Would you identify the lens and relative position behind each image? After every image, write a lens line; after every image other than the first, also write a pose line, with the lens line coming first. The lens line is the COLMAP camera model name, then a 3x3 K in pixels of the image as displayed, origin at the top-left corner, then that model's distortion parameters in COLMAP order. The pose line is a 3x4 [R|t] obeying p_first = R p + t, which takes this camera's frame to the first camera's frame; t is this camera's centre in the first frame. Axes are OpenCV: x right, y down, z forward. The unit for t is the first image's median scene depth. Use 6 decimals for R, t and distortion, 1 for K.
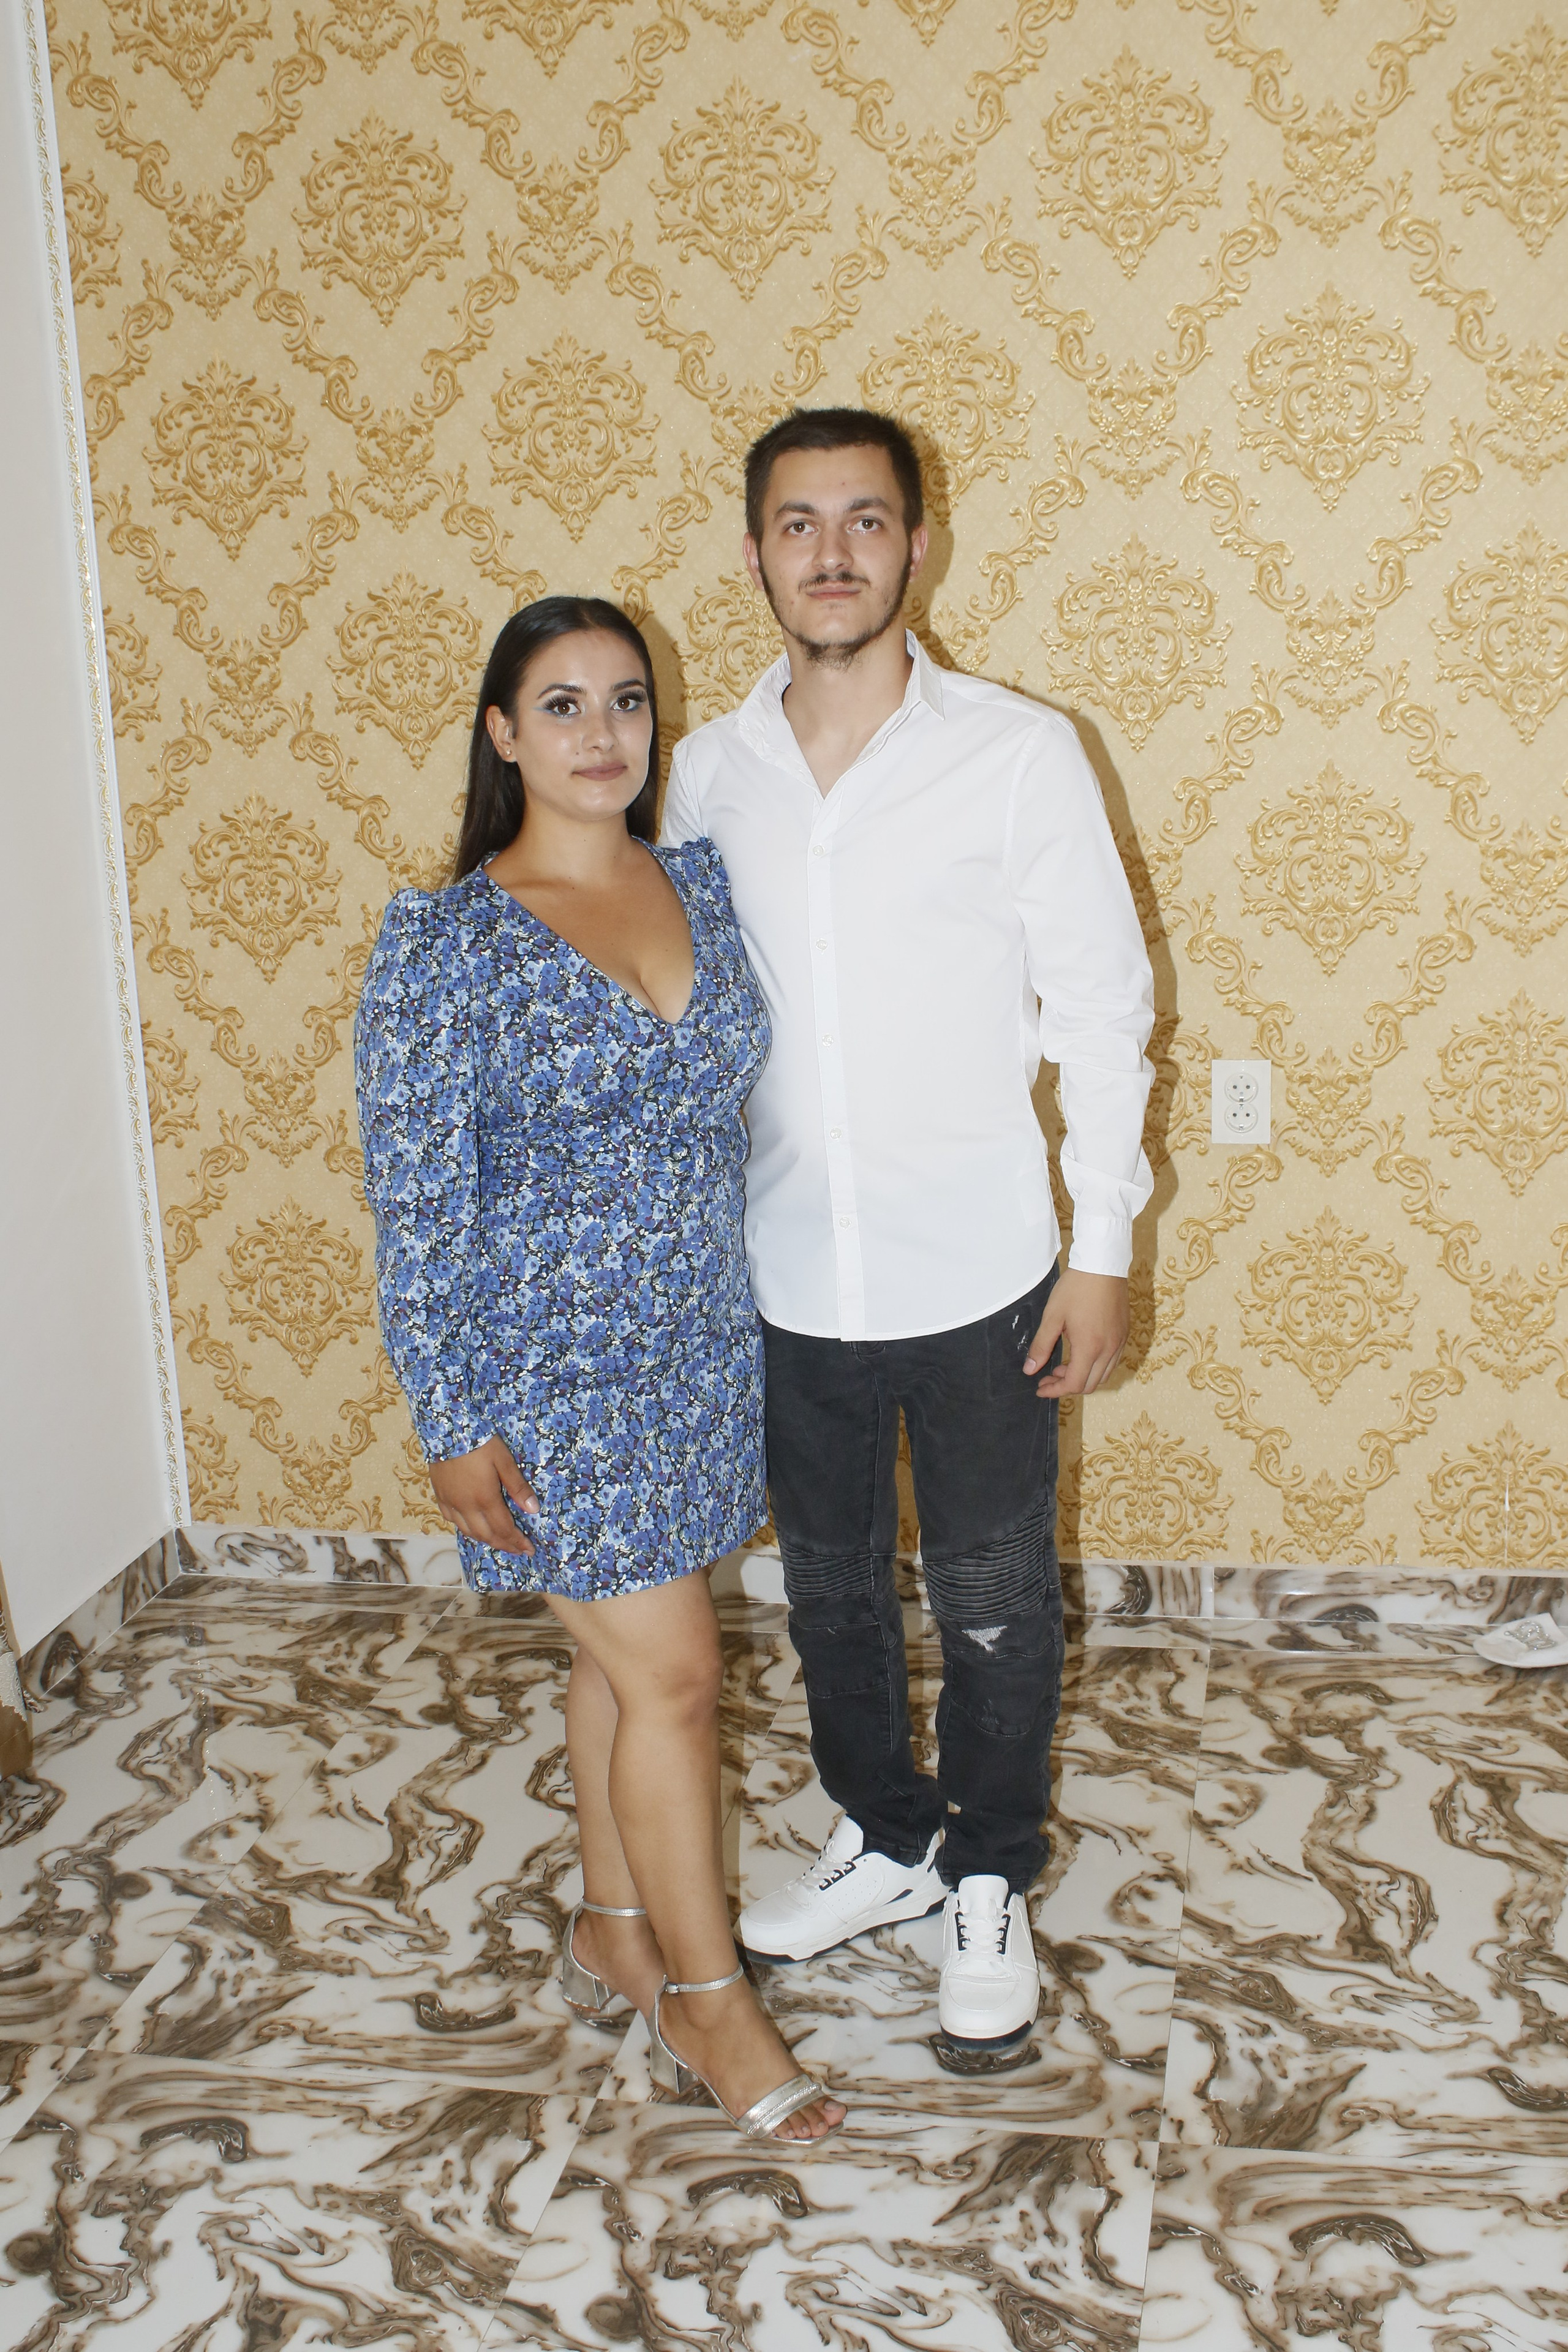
lens RADIAL K [[2459.8, 0, 802.9], [0, 2459.8, 1174.0], [0, 0, 1]] dist [-0.126620, 0.158118]
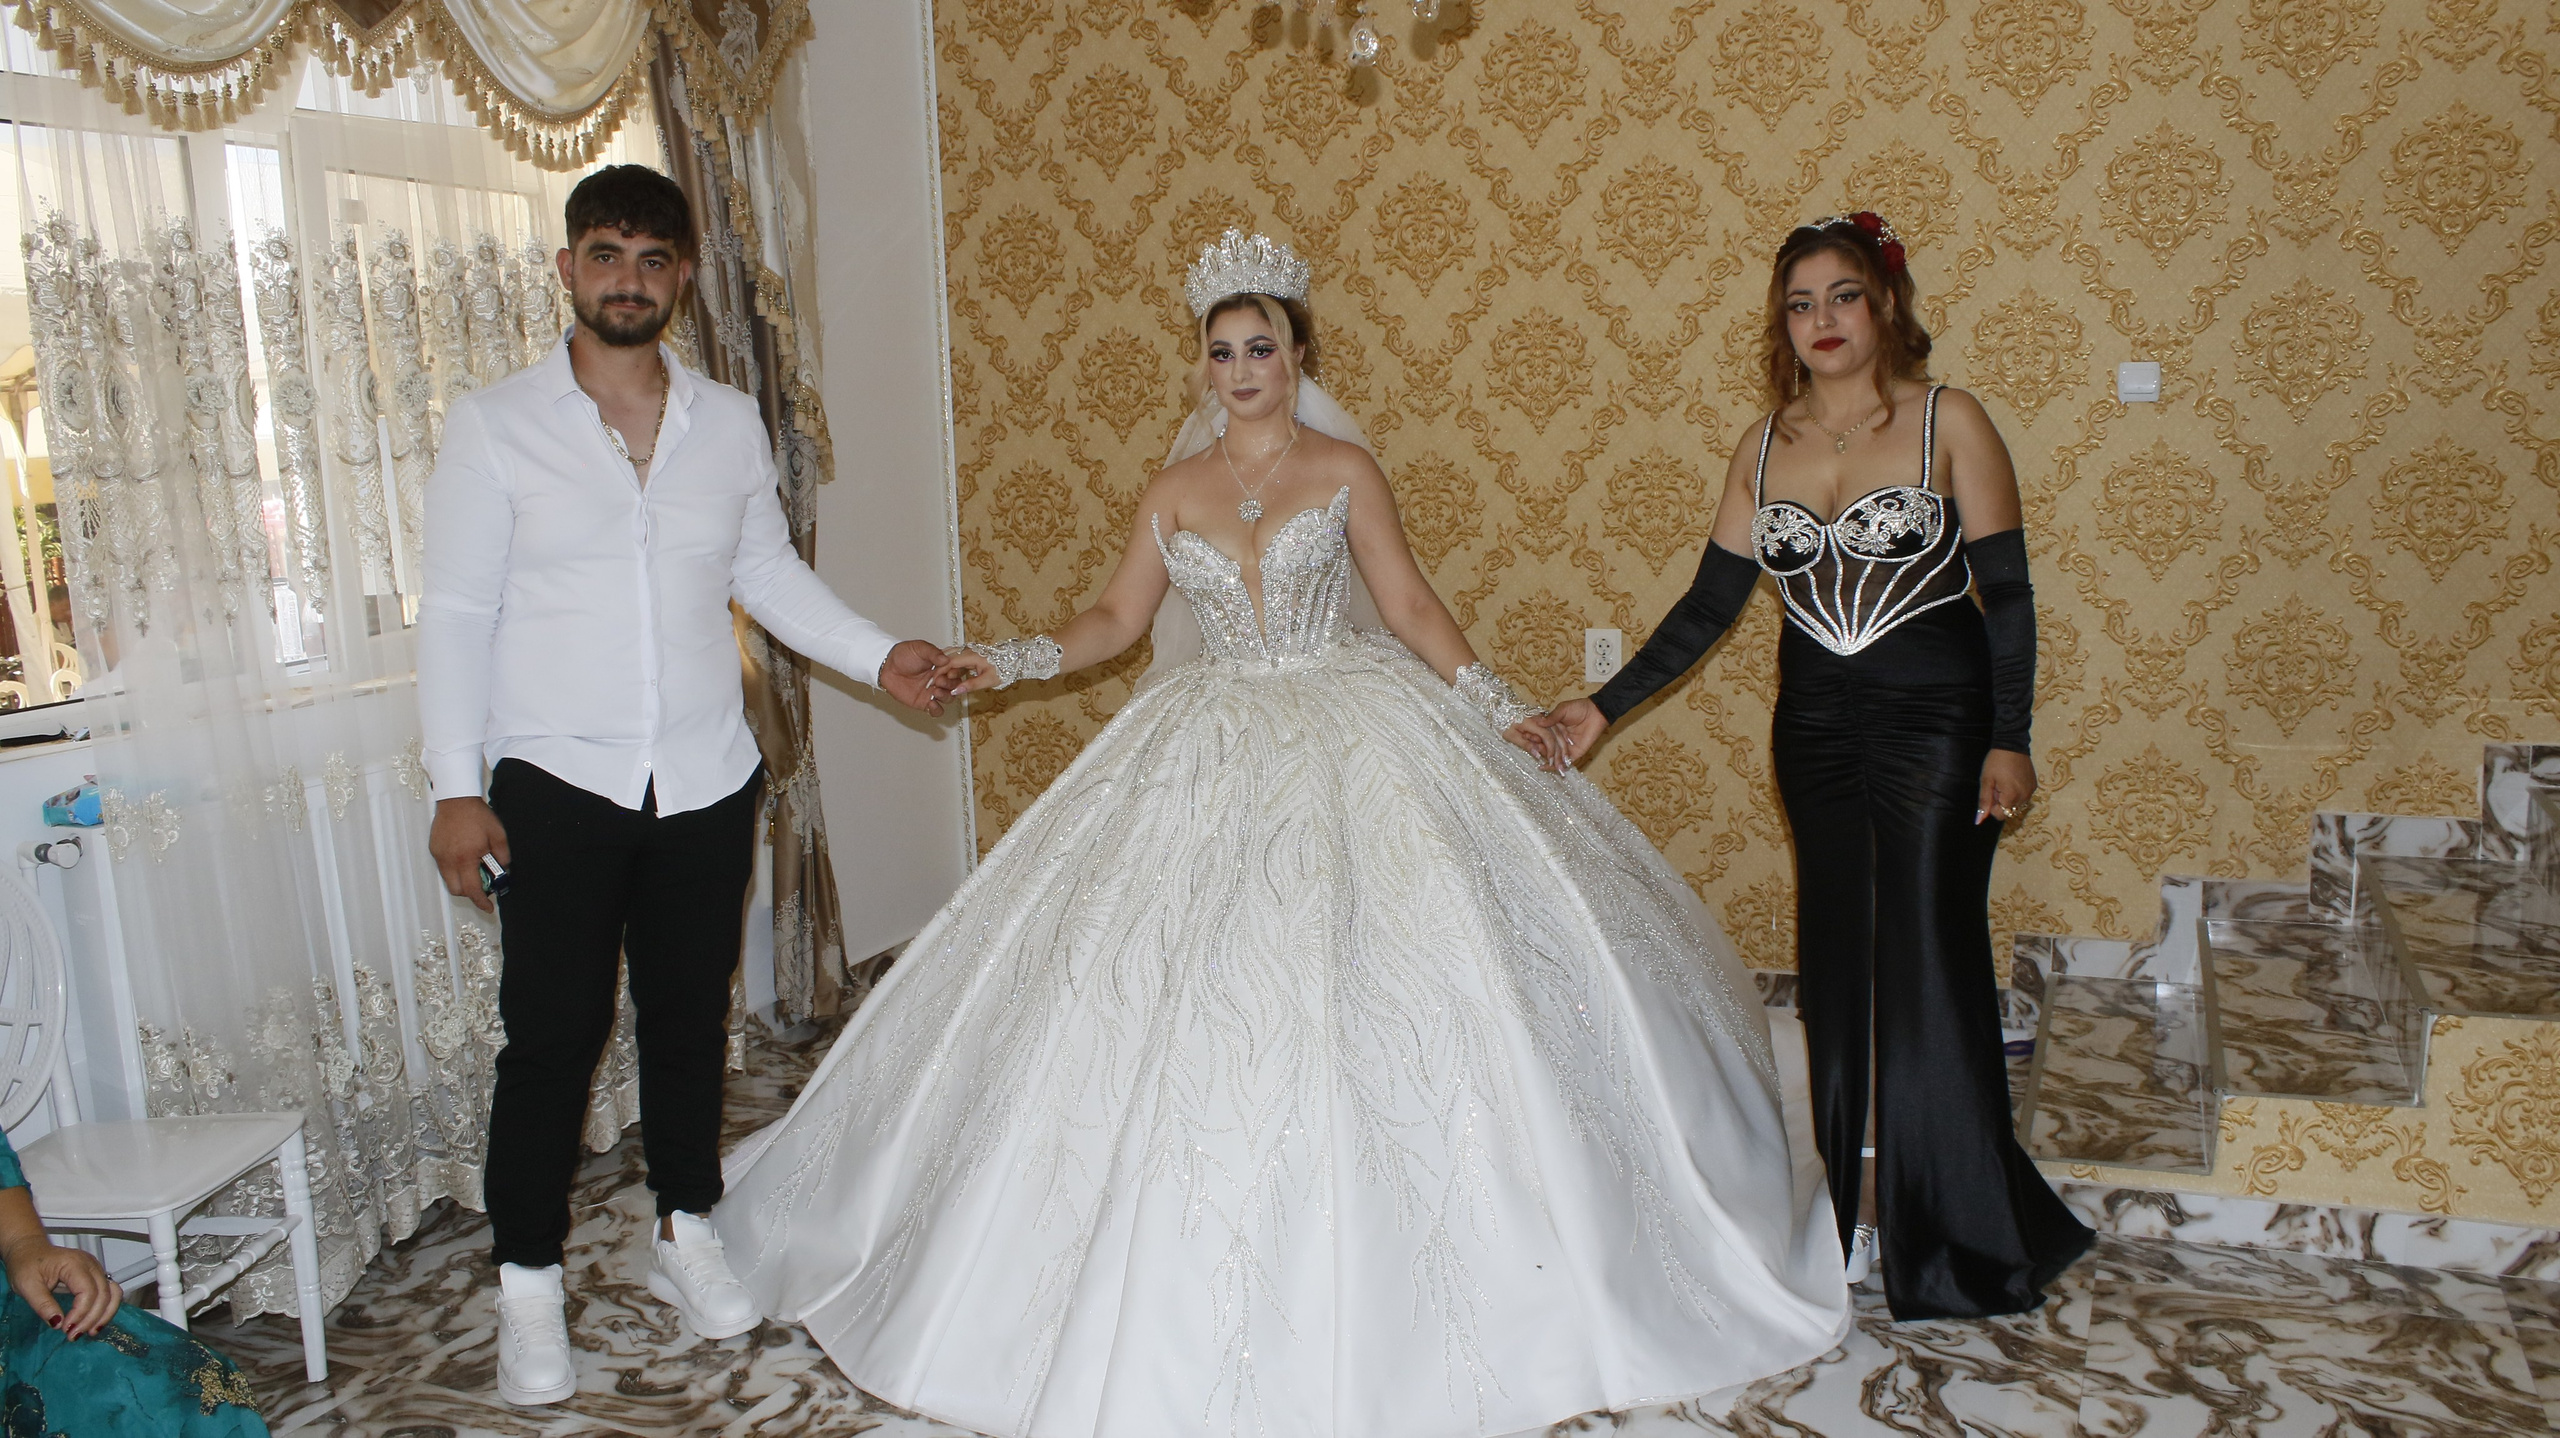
lens RADIAL K [[2118.7, 0, 1272.9], [0, 2118.7, 742.6], [0, 0, 1]] dist [-0.174636, 0.158539]
pose [[0.975269, 0.040842, -0.217215, 0.263686], [-0.054497, 0.996872, -0.057244, 0.113713], [0.214198, 0.067665, 0.974444, -0.361150]]
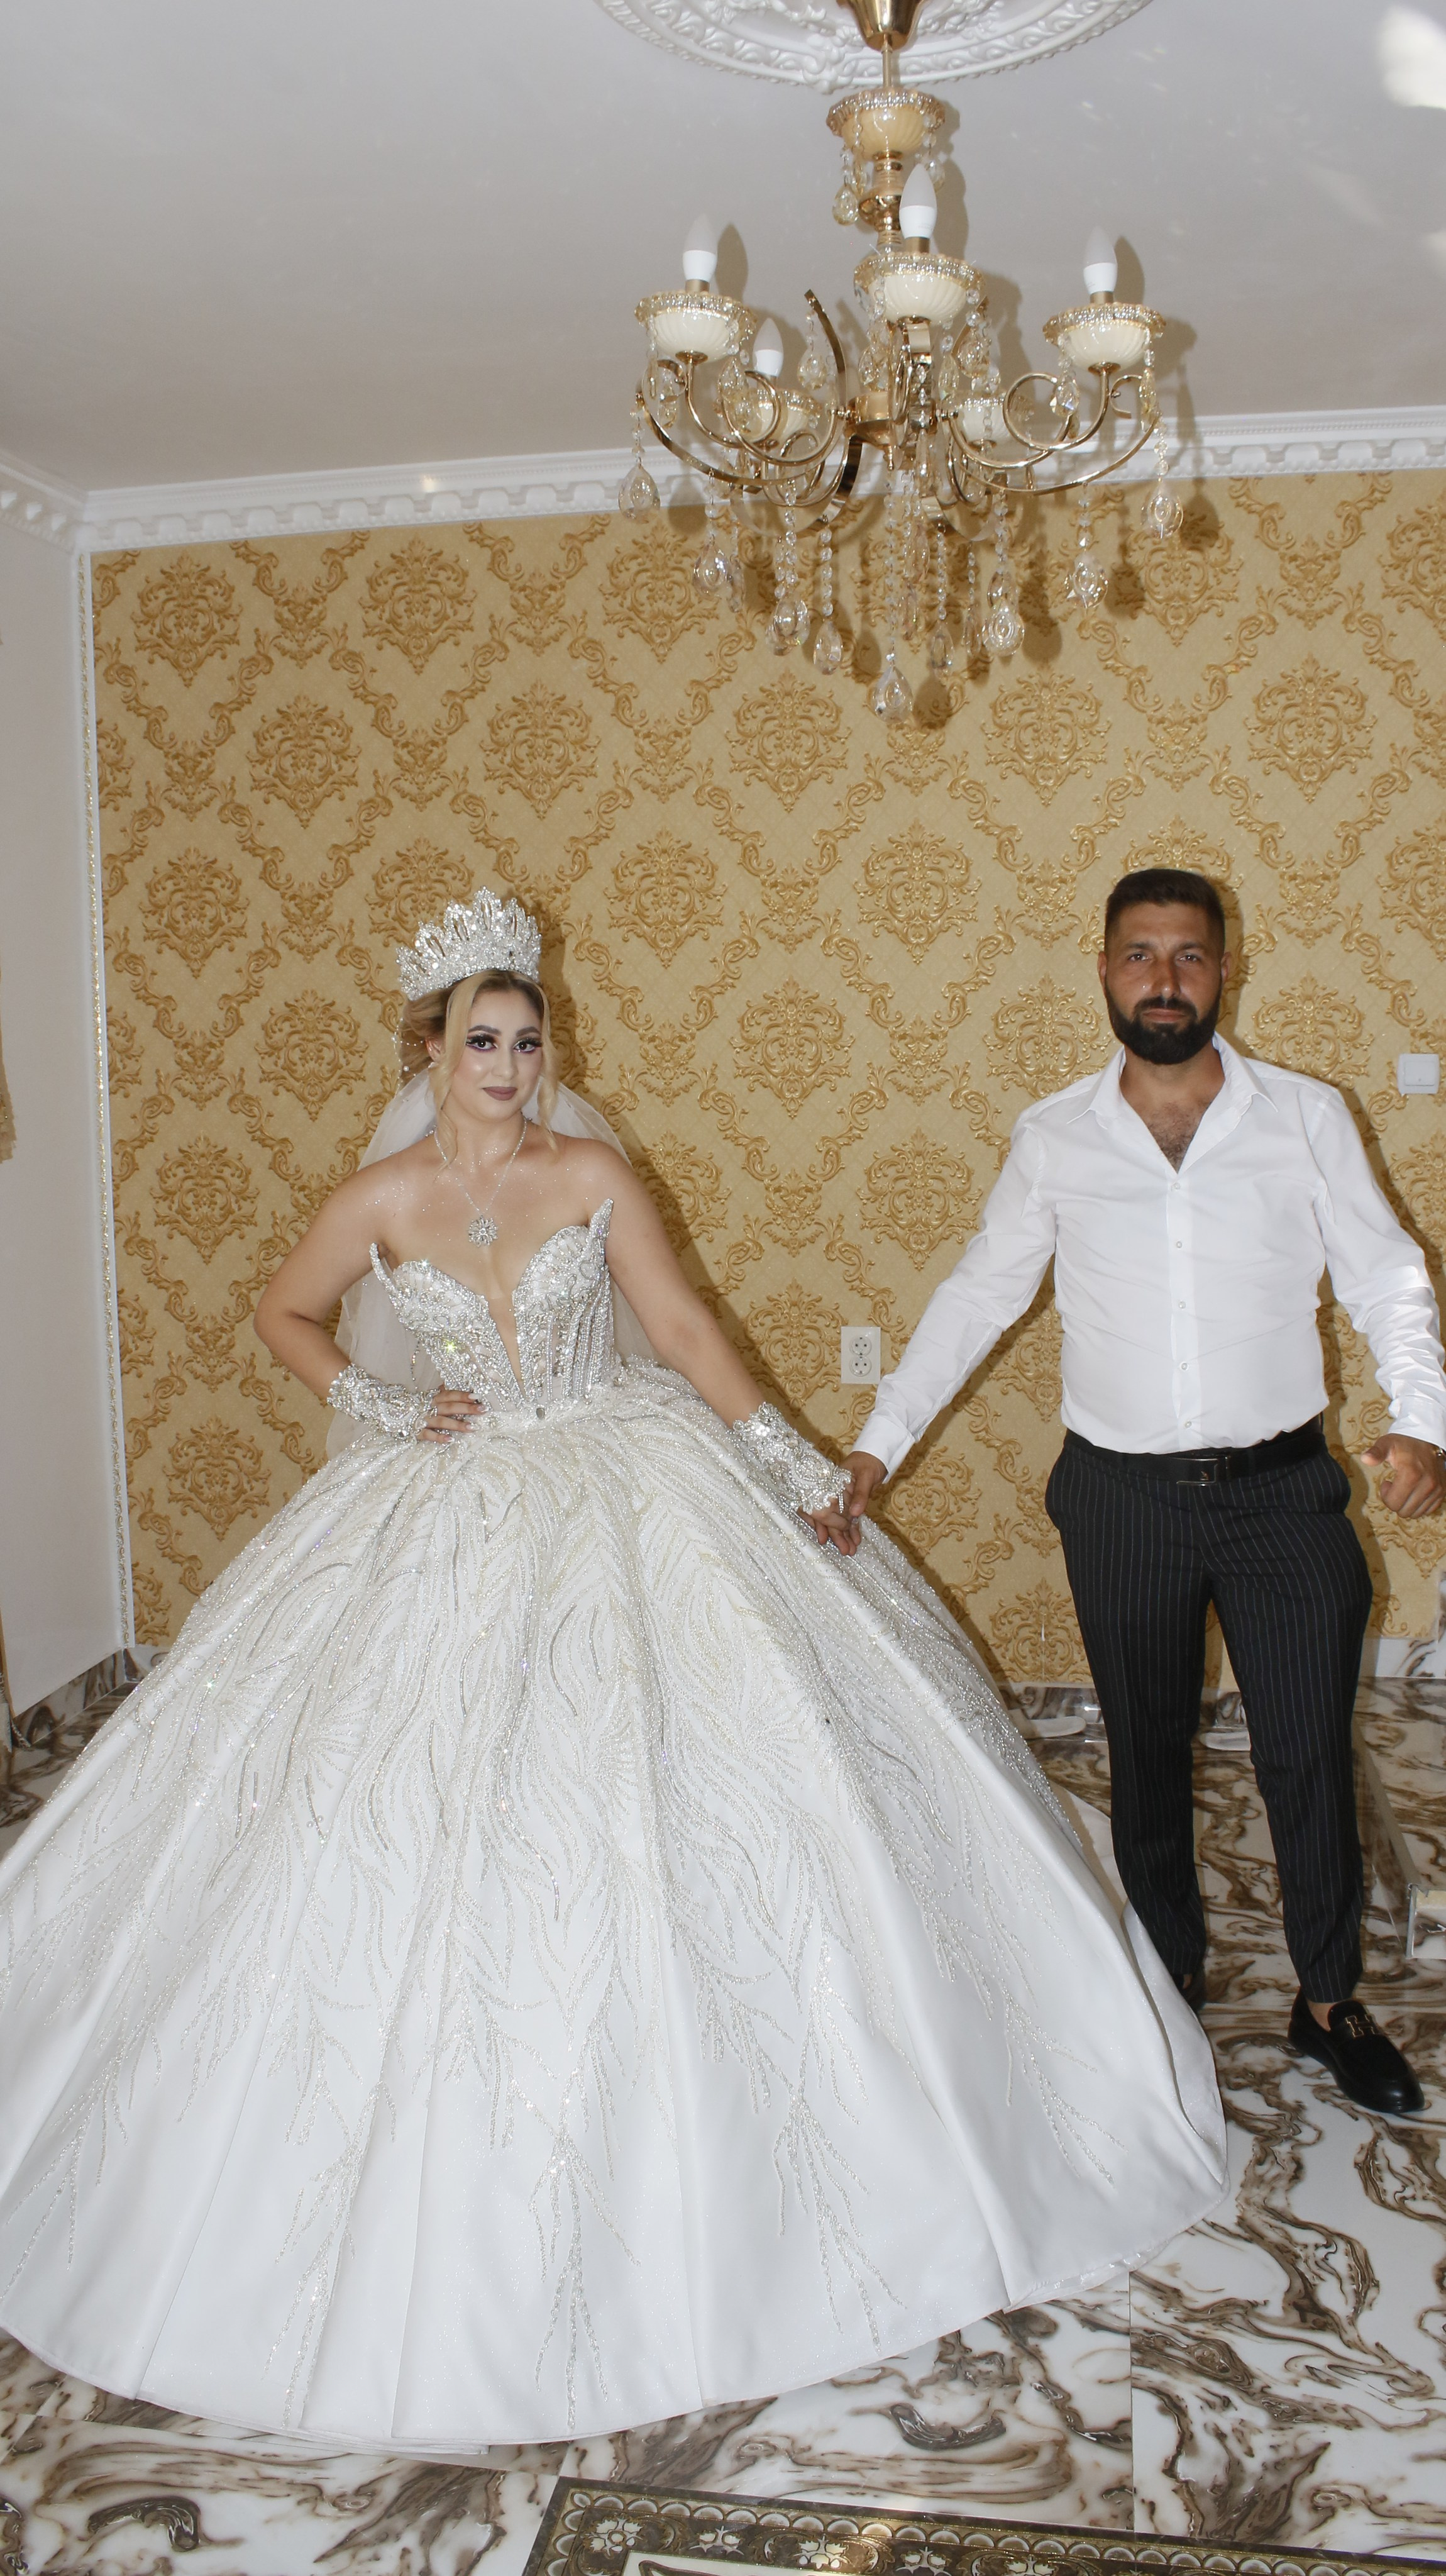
lens RADIAL K [[2125.7, 0, 742.9], [0, 2125.7, 1295.3], [0, 0, 1]] dist [-0.168590, 0.149738]
pose [[0.999128, 0.024144, 0.034059, 0.062202], [-0.020181, 0.993475, -0.112246, 0.078504], [-0.036546, 0.111461, 0.993097, -0.269330]]
